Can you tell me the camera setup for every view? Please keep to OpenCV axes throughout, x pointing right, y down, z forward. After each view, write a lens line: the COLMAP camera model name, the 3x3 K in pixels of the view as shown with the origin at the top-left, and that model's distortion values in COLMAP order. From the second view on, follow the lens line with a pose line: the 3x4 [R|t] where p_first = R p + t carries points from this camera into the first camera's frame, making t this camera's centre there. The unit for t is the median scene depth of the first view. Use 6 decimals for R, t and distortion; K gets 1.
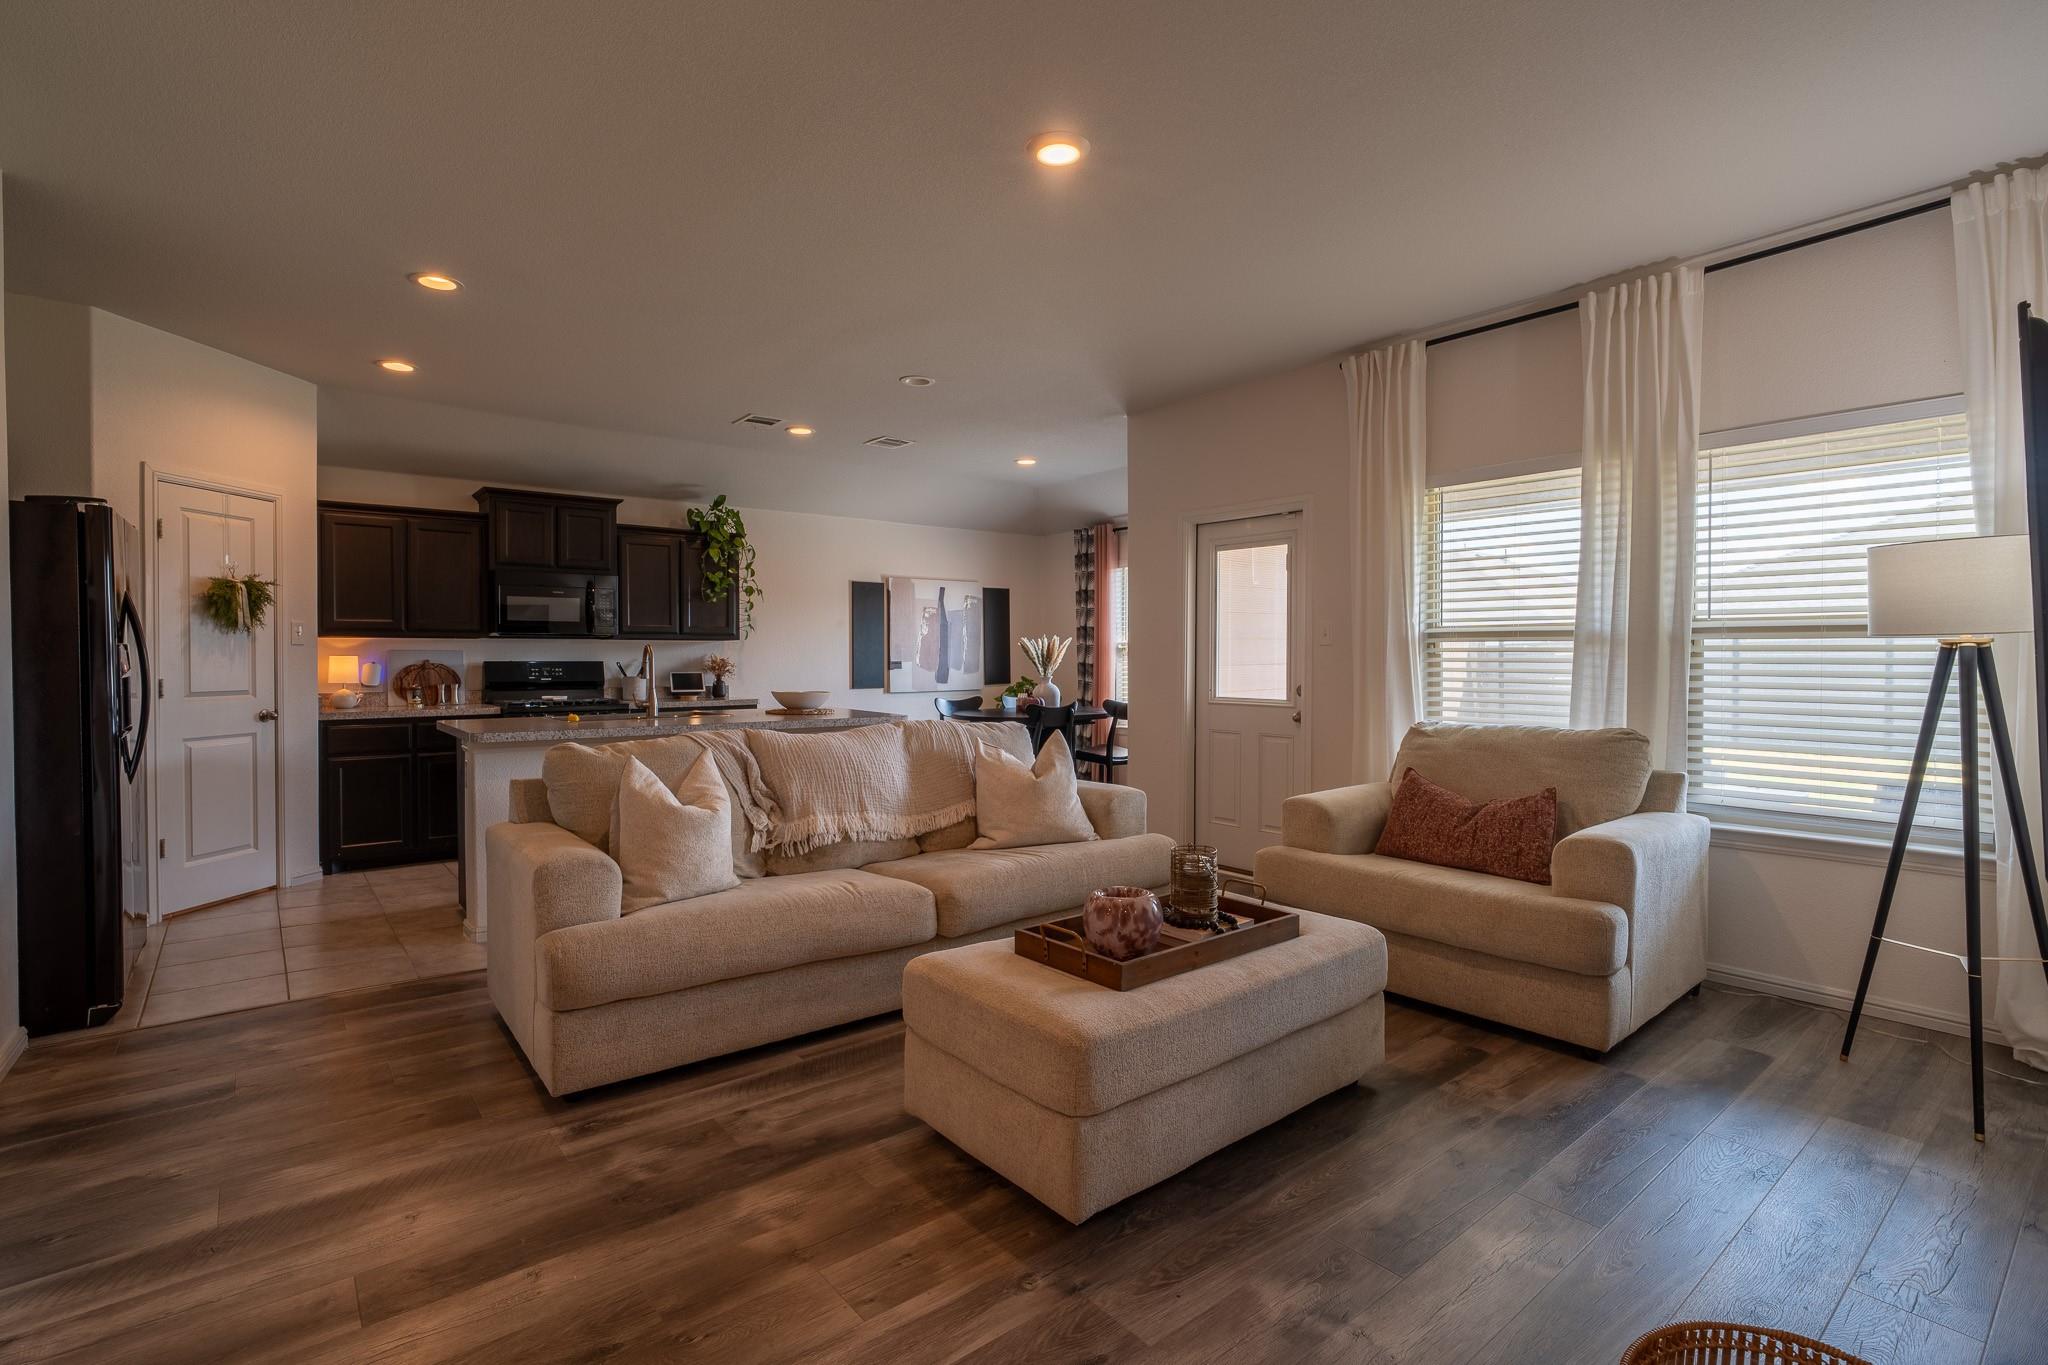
lens RADIAL K [[974.5, 0, 1033.9], [0, 974.5, 664.8], [0, 0, 1]] dist [-0.011445, 0.002393]
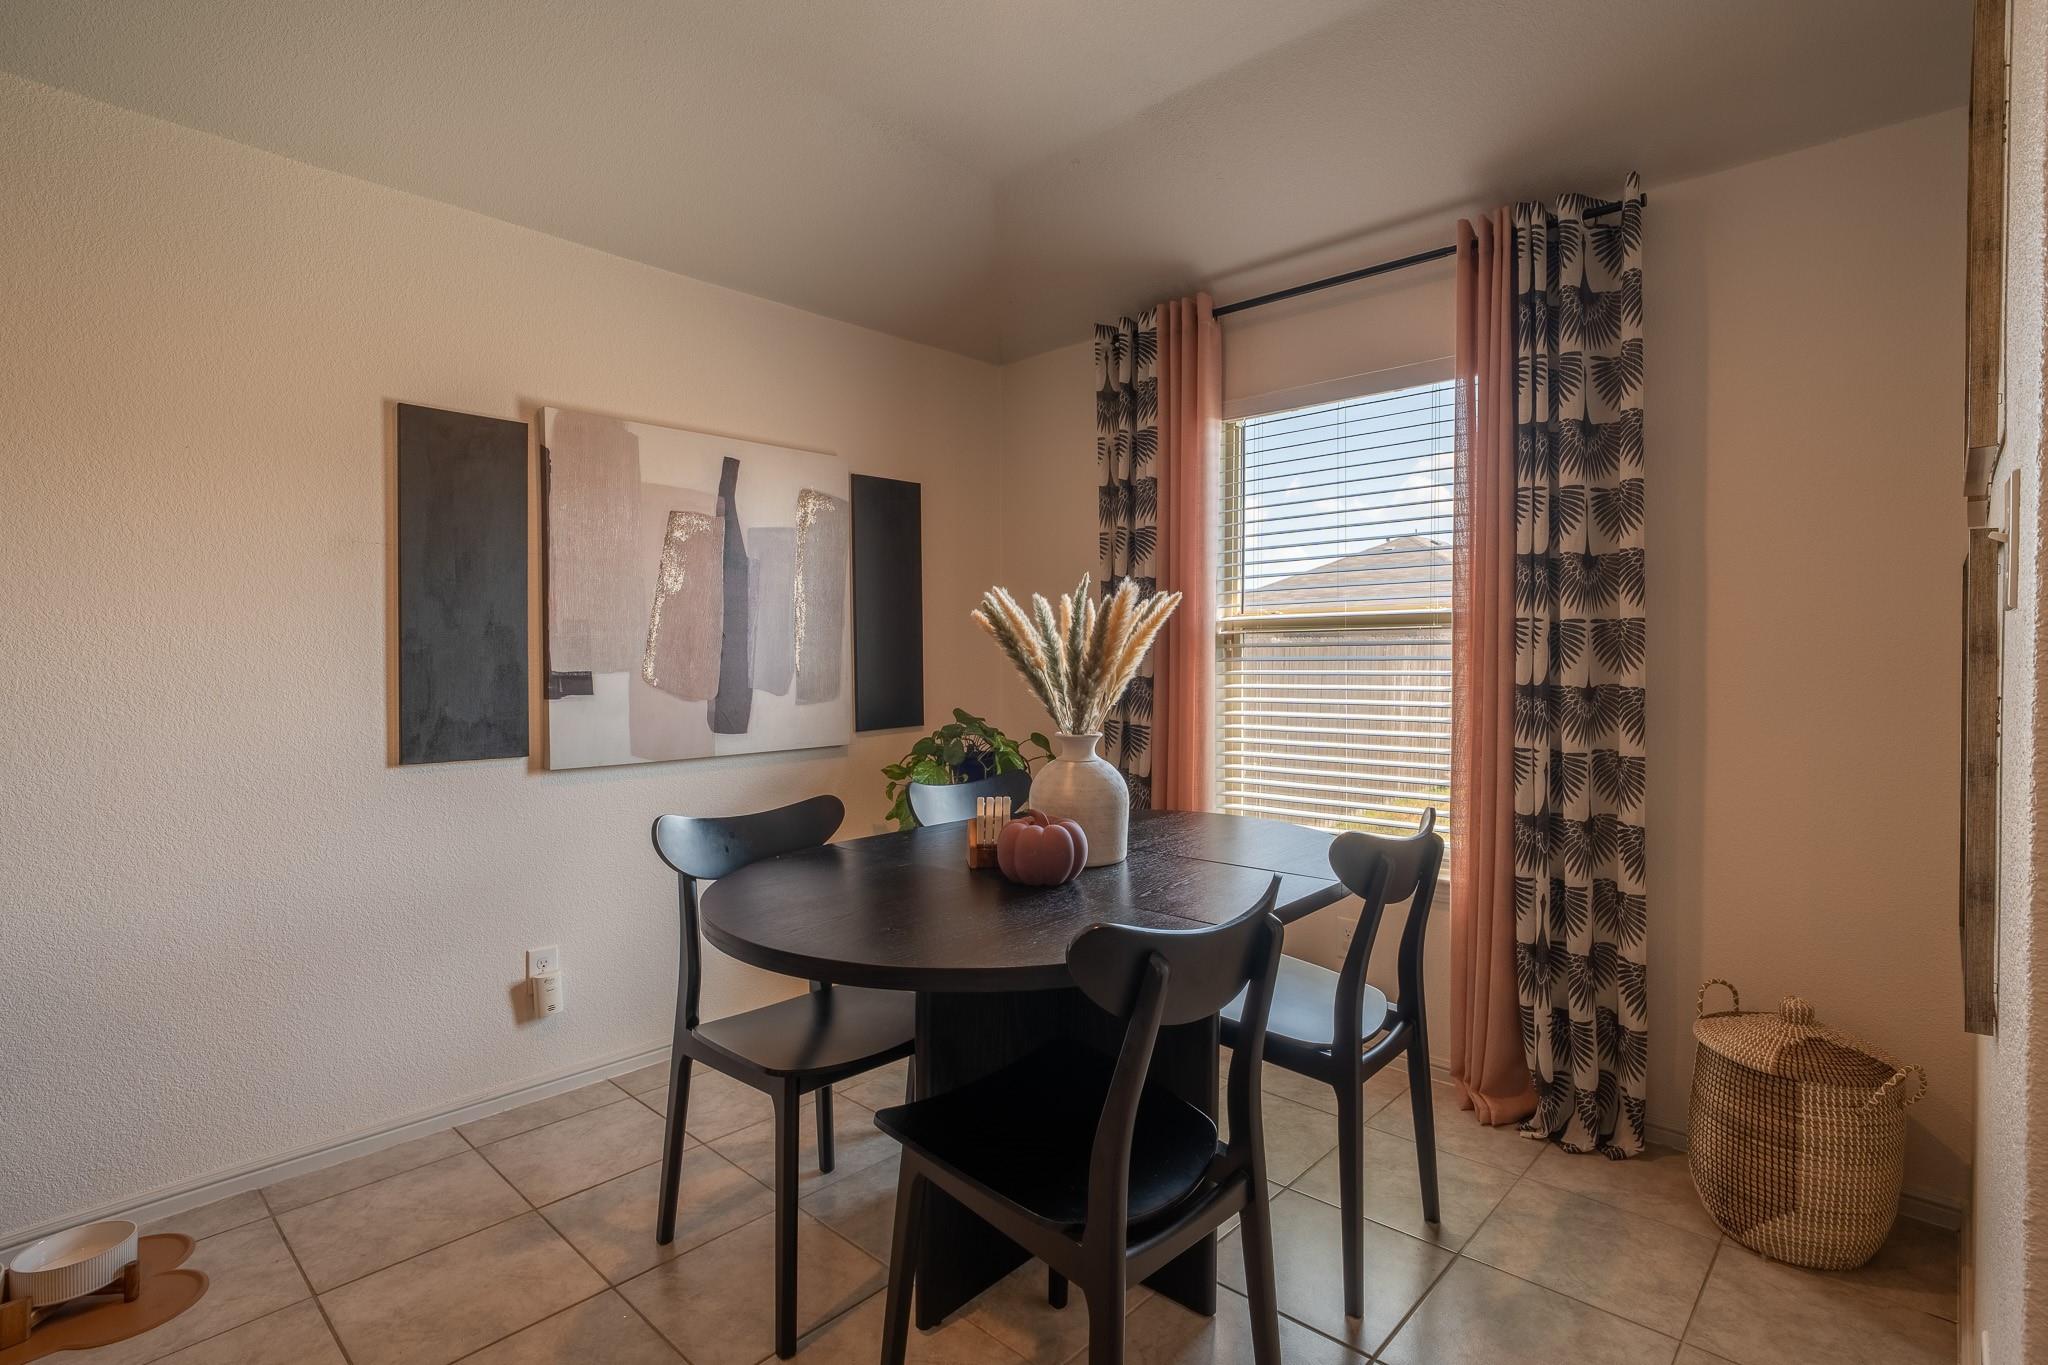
lens RADIAL K [[974.5, 0, 1062.6], [0, 974.5, 661.3], [0, 0, 1]] dist [-0.011445, 0.002393]
pose [[0.988496, 0.001117, 0.151242, -0.035213], [-0.001050, 0.999999, -0.000522, -0.008442], [-0.151242, 0.000357, 0.988497, 0.766330]]
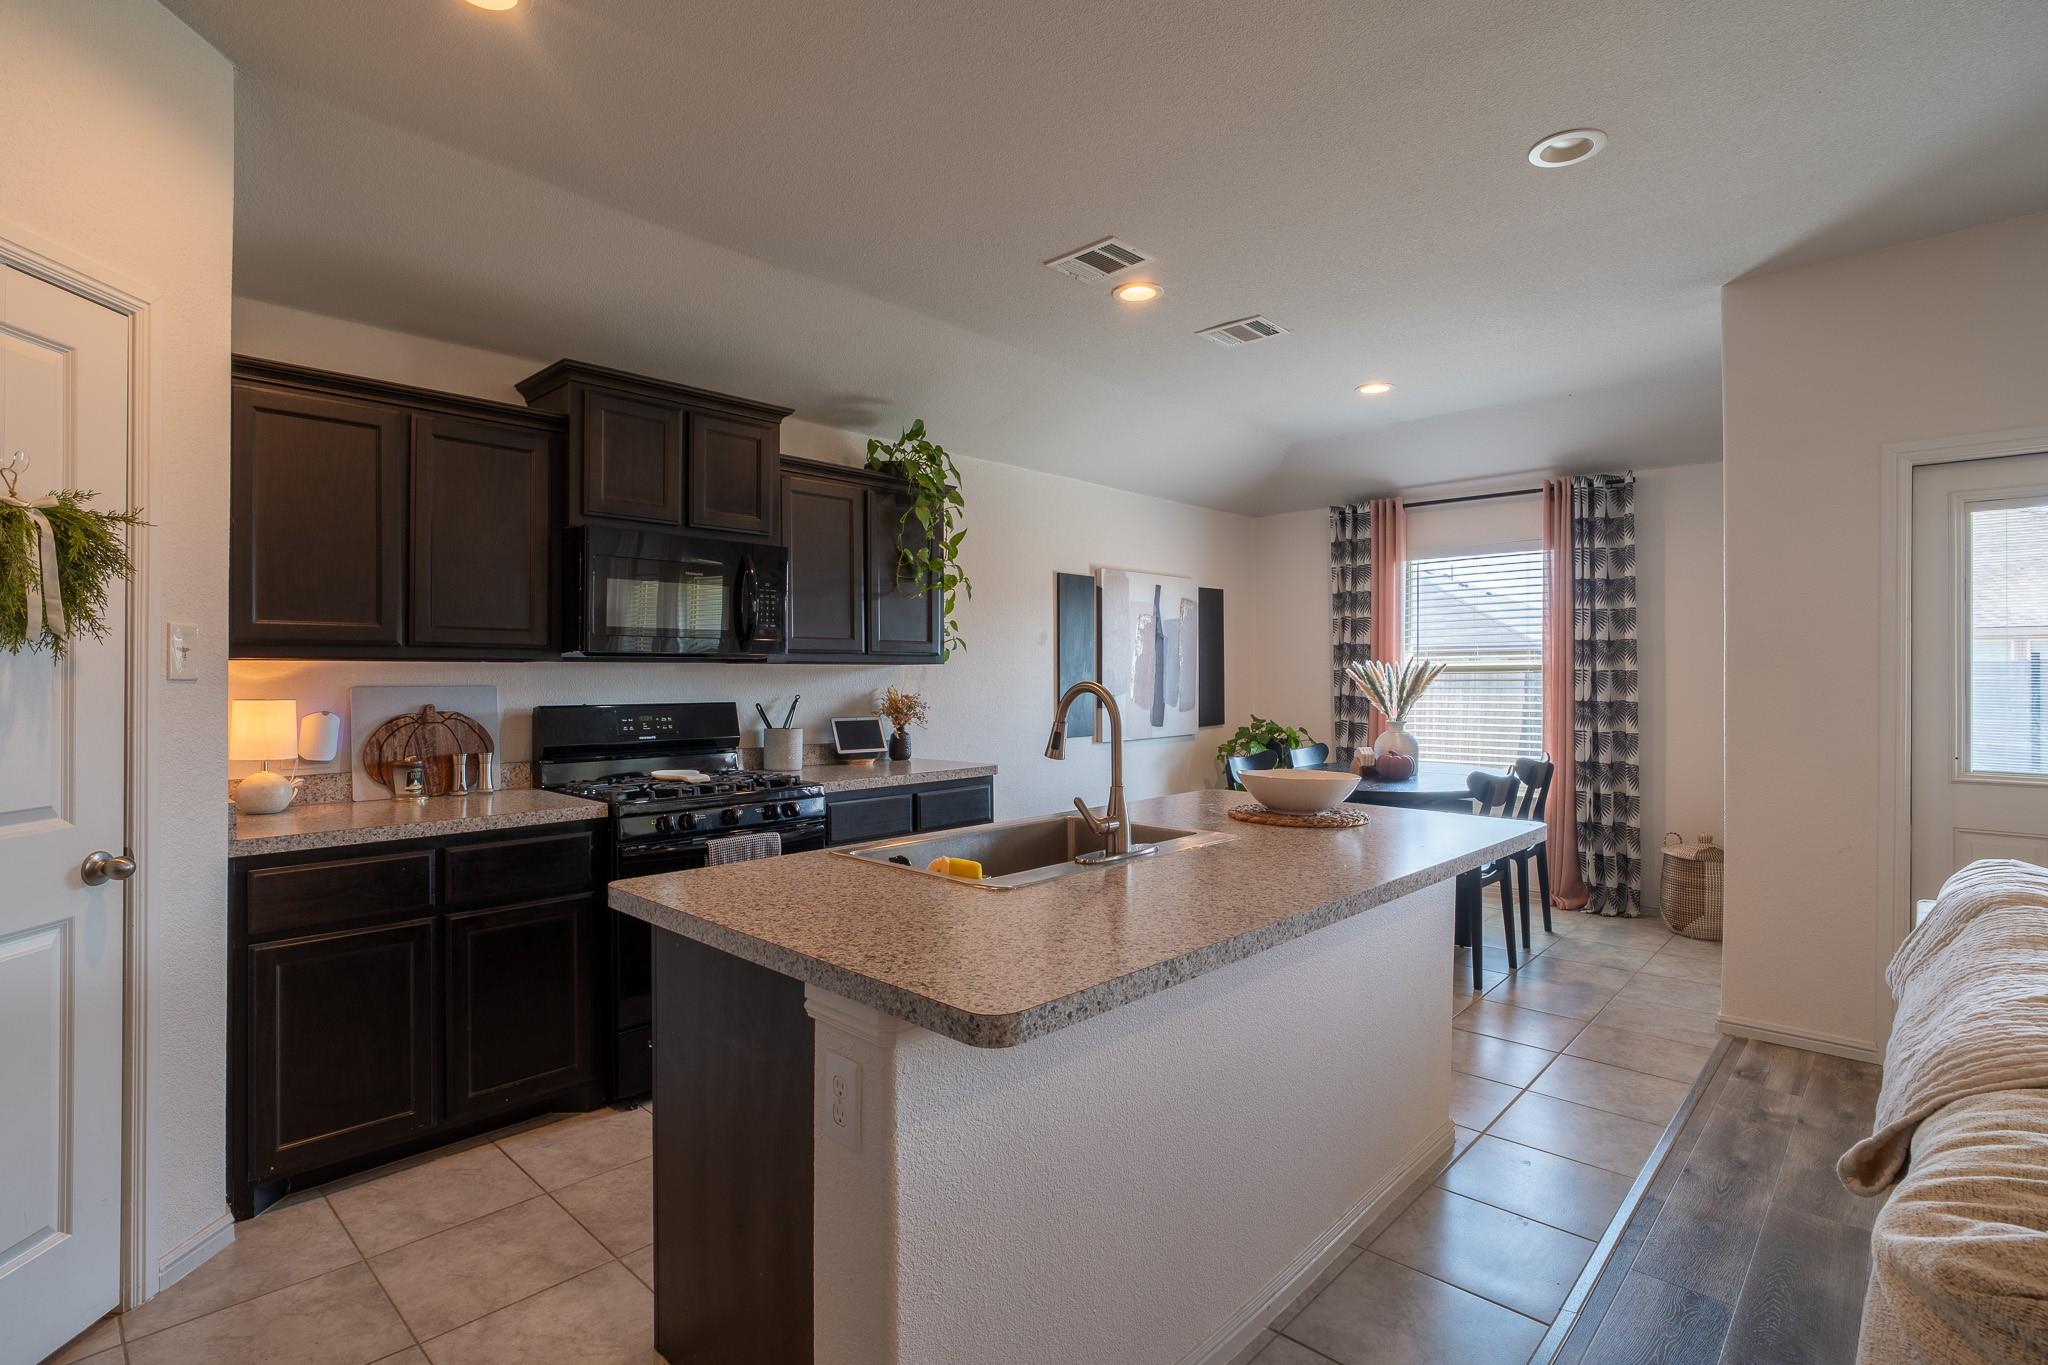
lens RADIAL K [[974.5, 0, 996.8], [0, 974.5, 663.8], [0, 0, 1]] dist [-0.011445, 0.002393]
pose [[0.993211, 0.002420, 0.116306, -0.341711], [-0.000282, 0.999831, -0.018398, -0.014692], [-0.116330, 0.018240, 0.993043, 0.406996]]
